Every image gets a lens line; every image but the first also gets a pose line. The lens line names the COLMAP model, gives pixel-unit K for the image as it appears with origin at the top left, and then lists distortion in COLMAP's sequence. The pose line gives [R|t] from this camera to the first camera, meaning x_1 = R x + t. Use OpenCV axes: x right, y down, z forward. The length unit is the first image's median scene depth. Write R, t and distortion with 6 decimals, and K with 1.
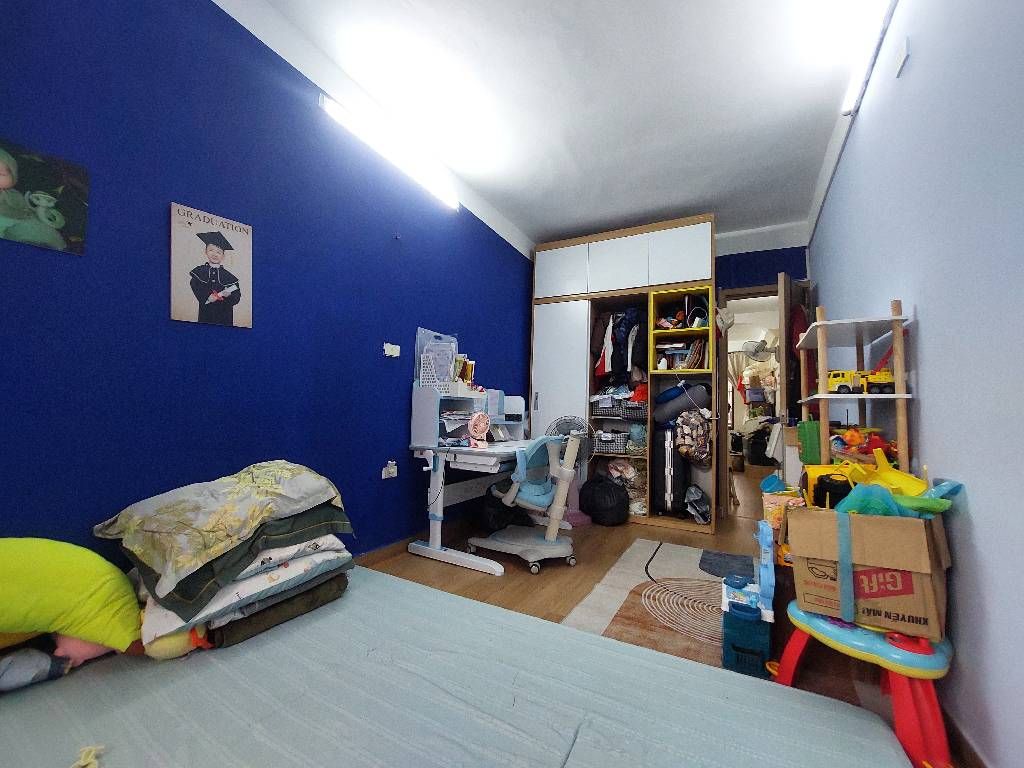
lens RADIAL K [[408.6, 0, 511.6], [0, 408.6, 380.4], [0, 0, 1]] dist [-0.014163, -0.001074]
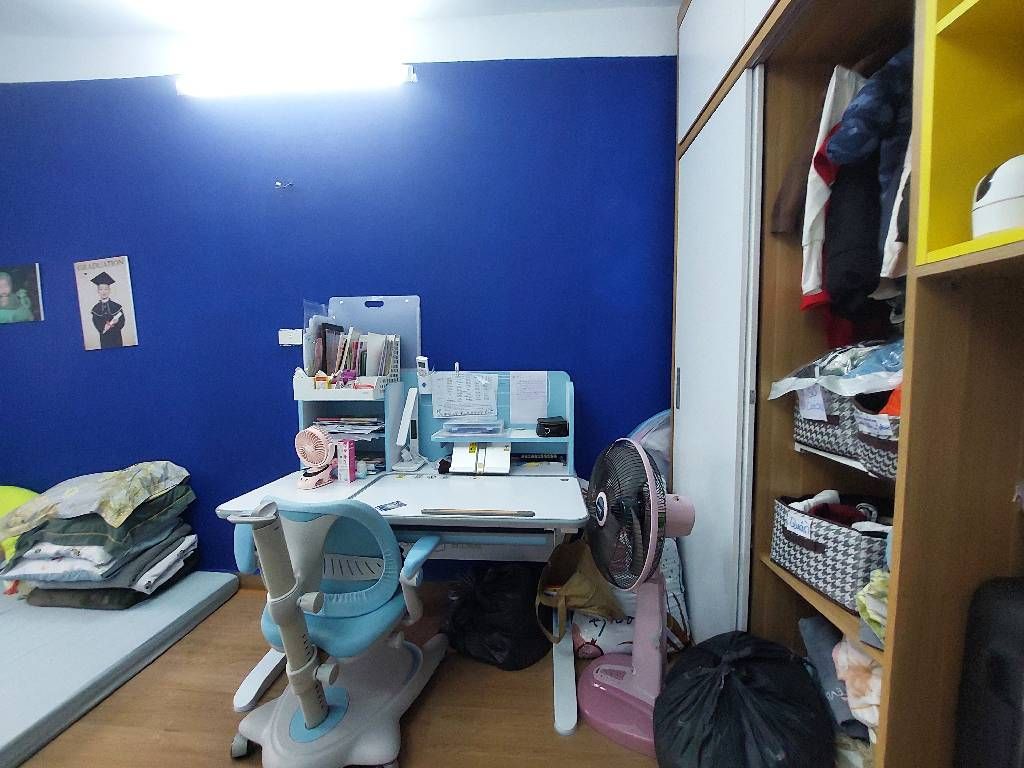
lens RADIAL K [[408.6, 0, 509.2], [0, 408.6, 381.5], [0, 0, 1]] dist [-0.014163, -0.001074]
pose [[0.418524, 0.007758, -0.908173, 0.901662], [0.091235, 0.994546, 0.050540, 0.013538], [0.903612, -0.104009, 0.415533, 1.576359]]
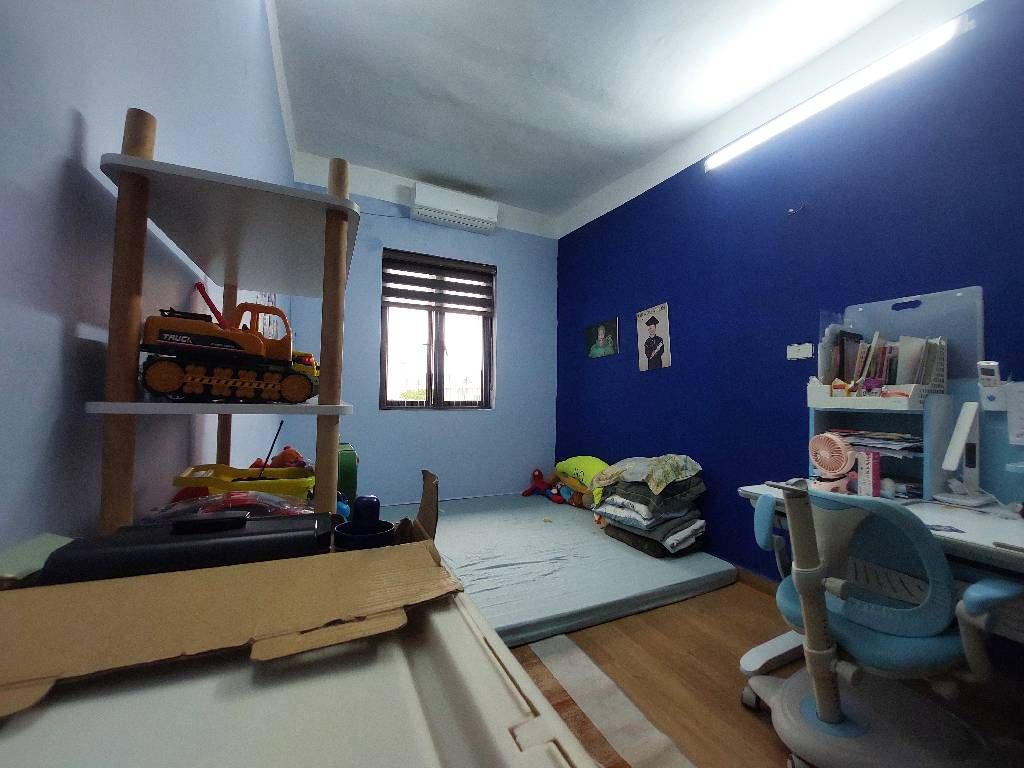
lens RADIAL K [[408.6, 0, 512.1], [0, 408.6, 385.8], [0, 0, 1]] dist [-0.014163, -0.001074]
pose [[-0.576879, -0.066545, -0.814115, 1.041085], [0.022318, 0.995020, -0.097146, 0.089213], [0.816525, -0.074211, -0.572521, 1.493960]]
